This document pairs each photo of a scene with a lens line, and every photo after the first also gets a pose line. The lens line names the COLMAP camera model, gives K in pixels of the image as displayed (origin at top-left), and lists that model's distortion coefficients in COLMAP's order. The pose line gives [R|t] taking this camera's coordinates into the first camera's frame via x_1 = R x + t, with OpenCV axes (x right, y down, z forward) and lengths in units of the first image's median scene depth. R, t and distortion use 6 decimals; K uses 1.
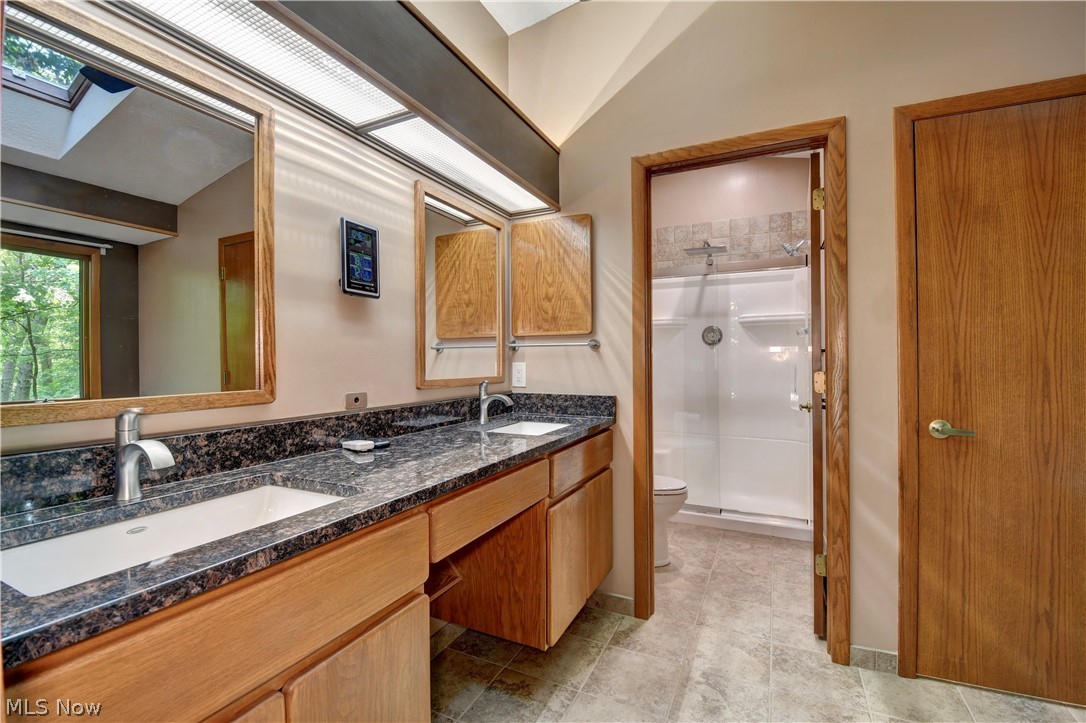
lens RADIAL K [[476.4, 0, 533.9], [0, 476.4, 359.7], [0, 0, 1]] dist [-0.011771, -0.006505]
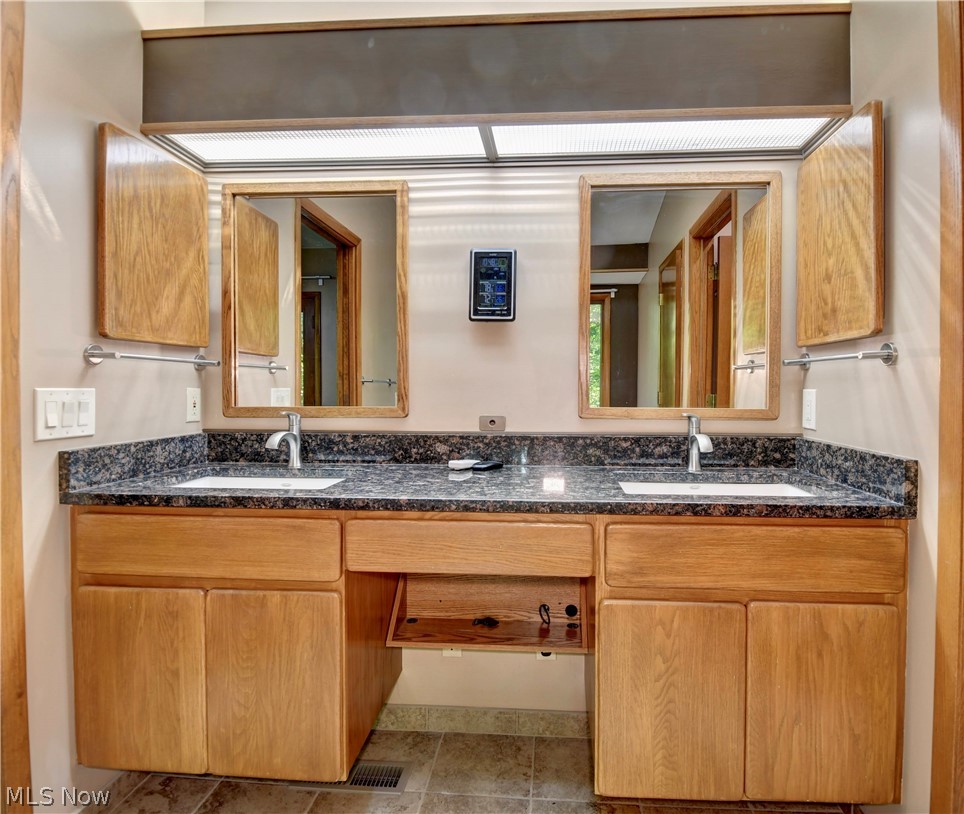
lens RADIAL K [[539.5, 0, 520.2], [0, 539.5, 392.8], [0, 0, 1]] dist [0.000460, 0.000148]
pose [[0.380103, 0.017873, -0.924772, 0.727523], [-0.002398, 0.999829, 0.018338, -0.001453], [0.924941, -0.004753, 0.380081, 0.607995]]
